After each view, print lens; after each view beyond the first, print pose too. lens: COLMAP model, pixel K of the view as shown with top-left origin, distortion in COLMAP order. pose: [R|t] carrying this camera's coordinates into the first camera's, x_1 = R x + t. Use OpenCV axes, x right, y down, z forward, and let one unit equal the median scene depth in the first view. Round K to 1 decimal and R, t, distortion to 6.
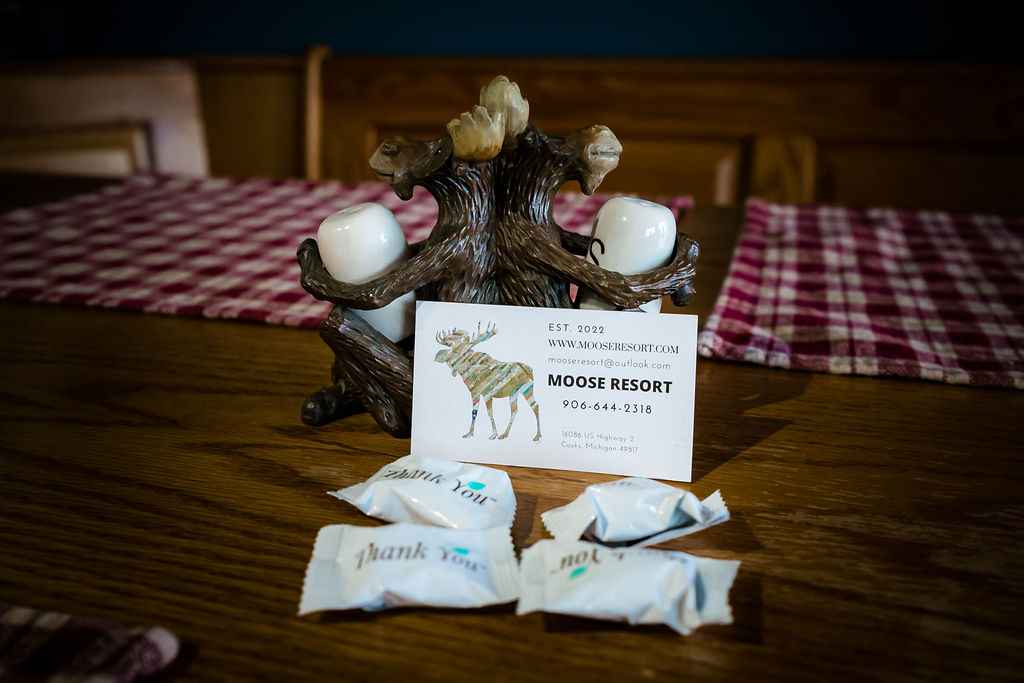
lens RADIAL K [[729.0, 0, 511.0], [0, 729.0, 340.3], [0, 0, 1]] dist [-0.008570, 0.006051]
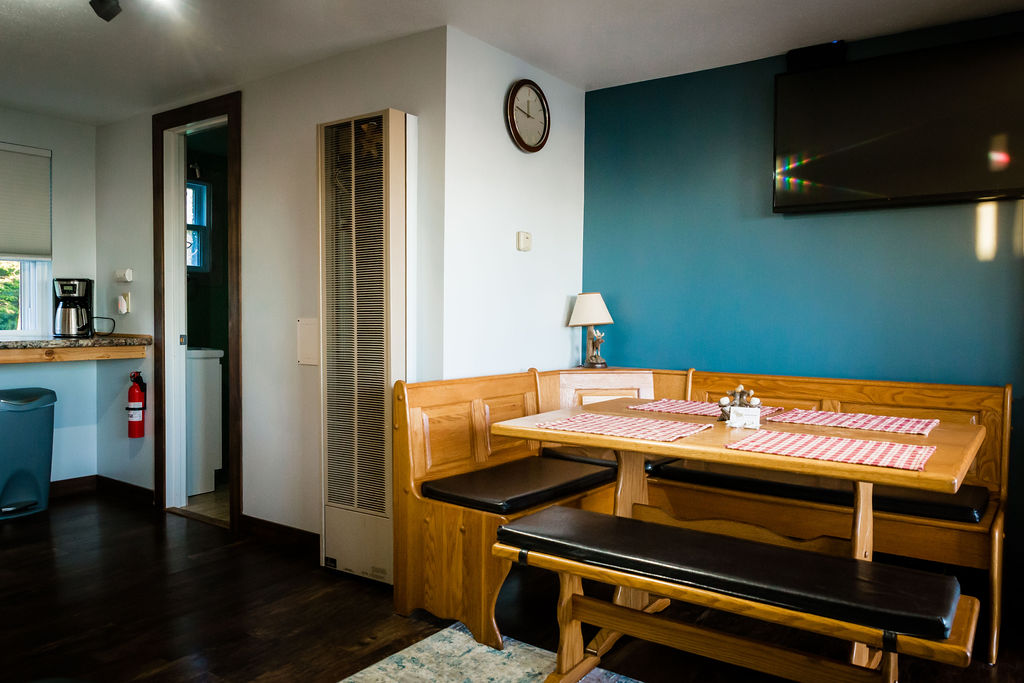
lens RADIAL K [[729.0, 0, 513.1], [0, 729.0, 339.1], [0, 0, 1]] dist [-0.008570, 0.006051]
pose [[0.942495, 0.030177, -0.332854, 0.331482], [-0.147326, 0.931448, -0.332717, 2.726662], [0.299996, 0.362622, 0.882331, -8.635110]]
